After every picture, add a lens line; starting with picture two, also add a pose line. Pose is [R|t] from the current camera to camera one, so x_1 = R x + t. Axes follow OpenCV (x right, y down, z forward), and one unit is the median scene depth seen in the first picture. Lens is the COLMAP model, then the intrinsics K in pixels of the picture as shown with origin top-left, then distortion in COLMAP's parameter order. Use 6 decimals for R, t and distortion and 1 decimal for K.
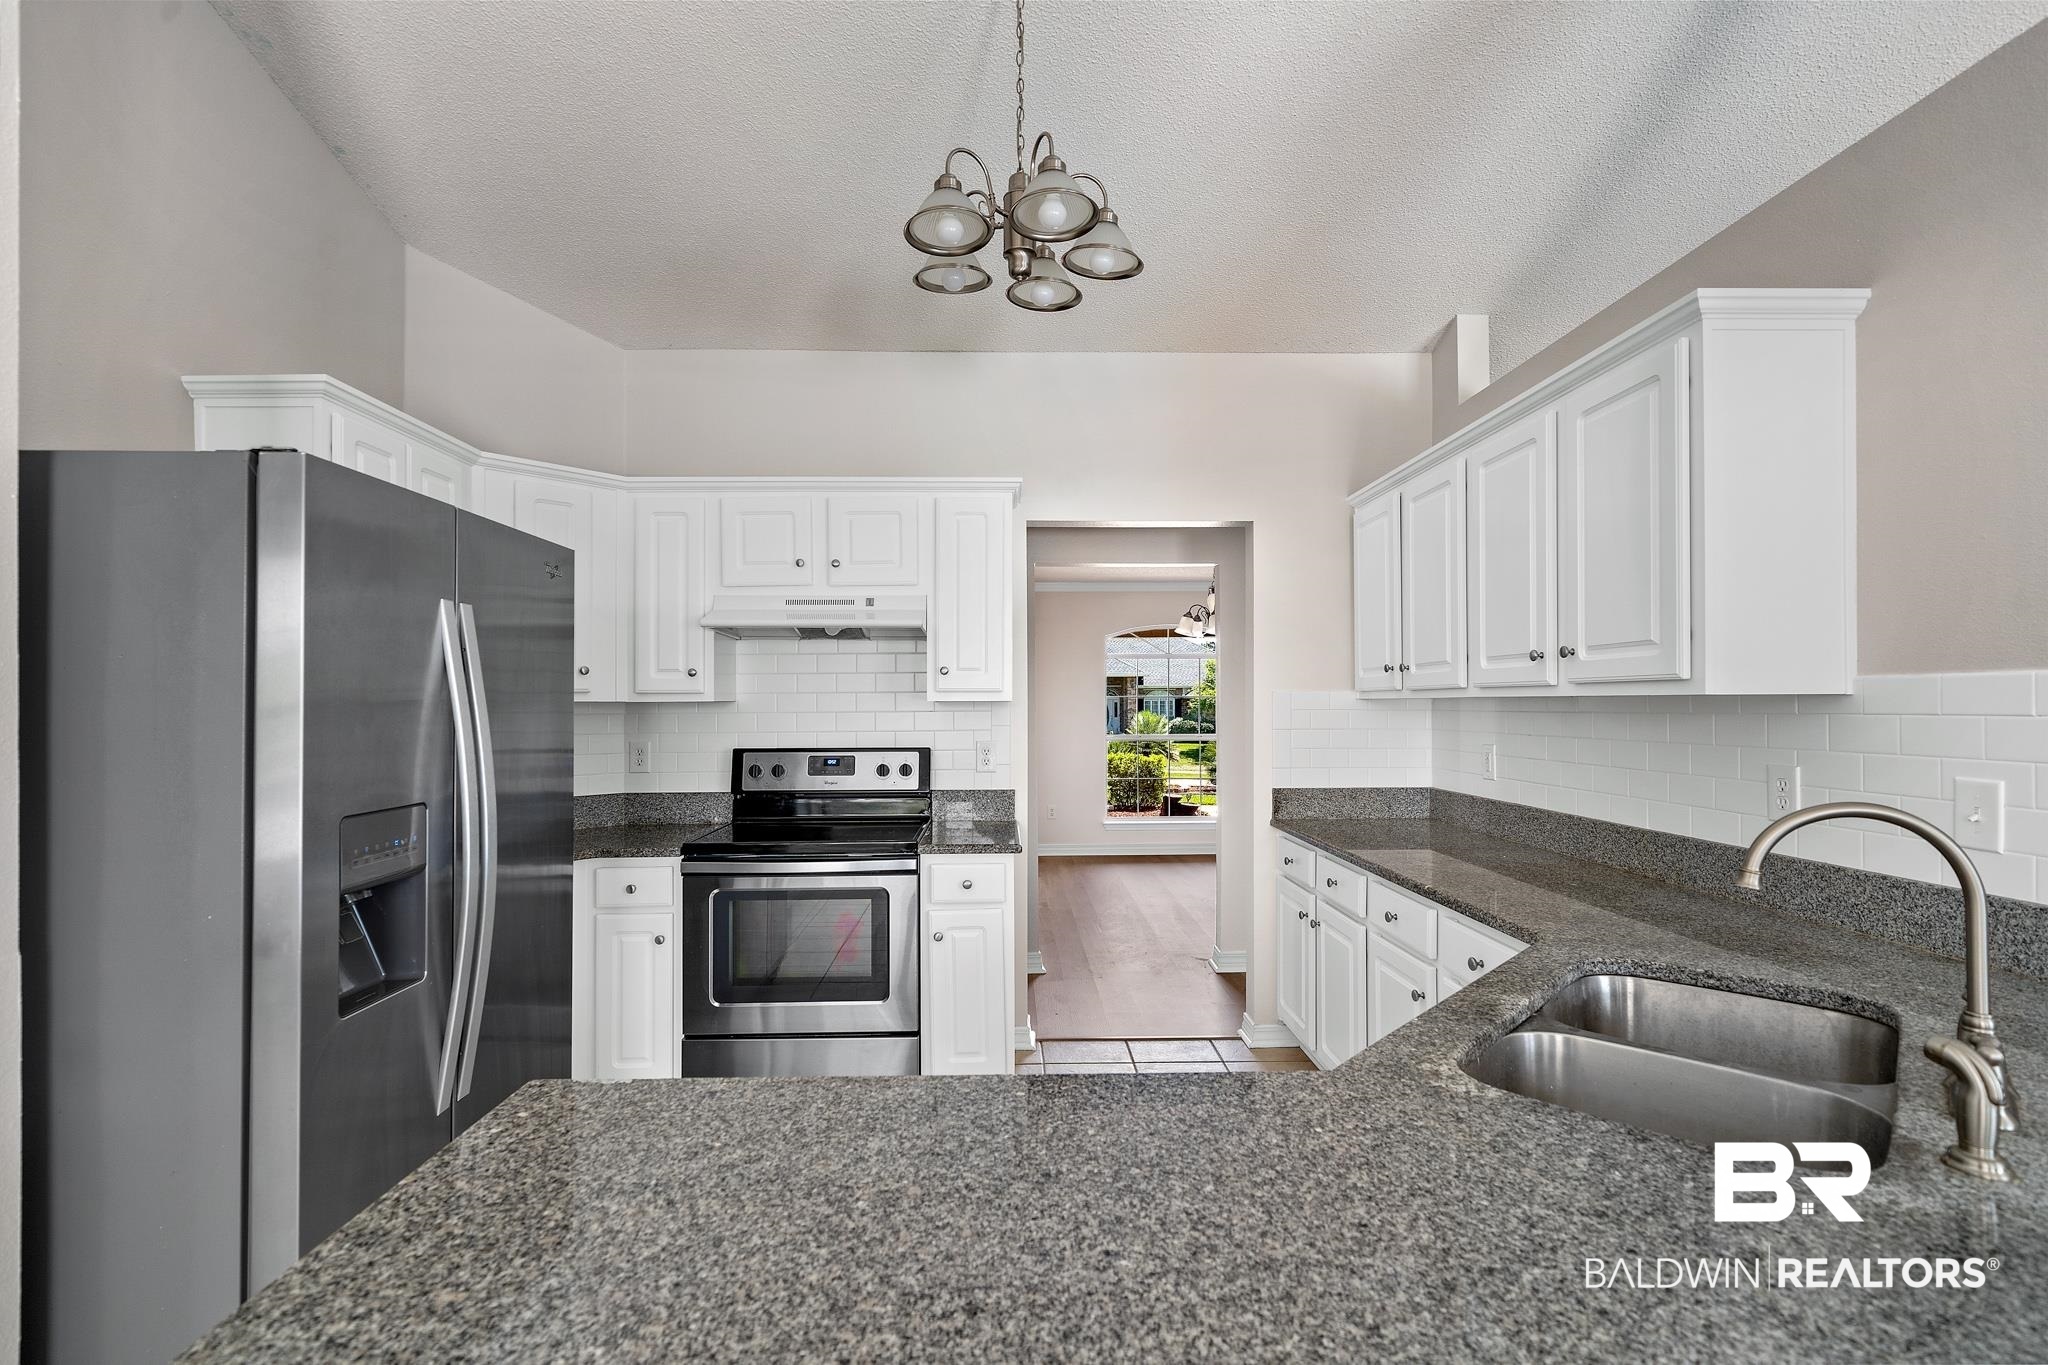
lens RADIAL K [[936.3, 0, 1032.4], [0, 936.3, 691.7], [0, 0, 1]] dist [0.001329, 0.000294]
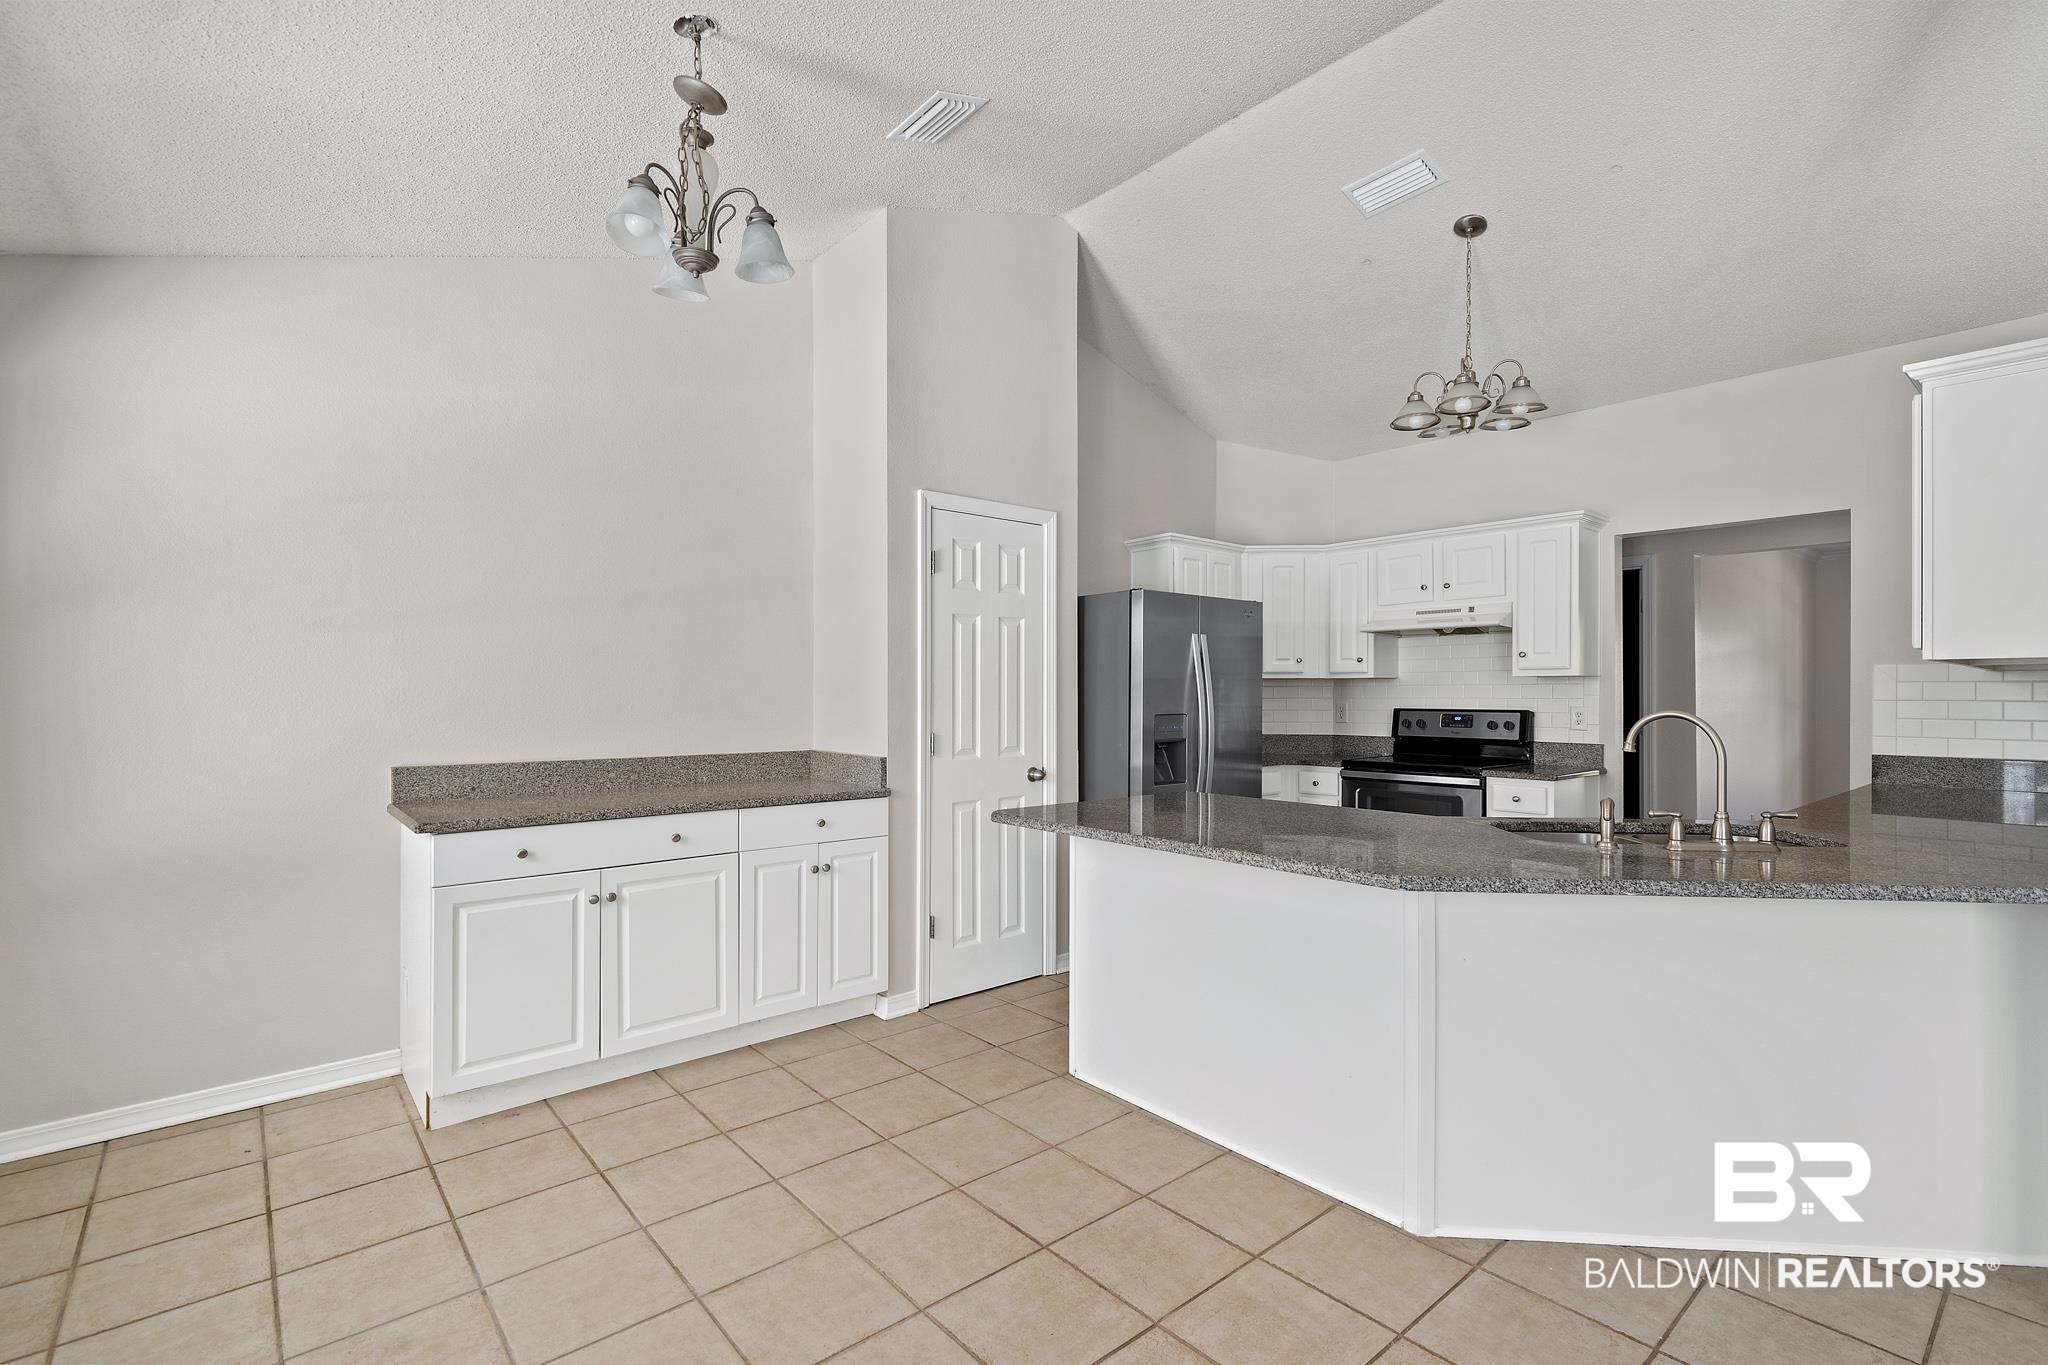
lens RADIAL K [[936.3, 0, 1023.1], [0, 936.3, 696.9], [0, 0, 1]] dist [0.001329, 0.000294]
pose [[0.632386, 0.007861, -0.774613, 0.519628], [0.006905, 0.999852, 0.015784, 0.013796], [0.774622, -0.015330, 0.632238, -0.478058]]
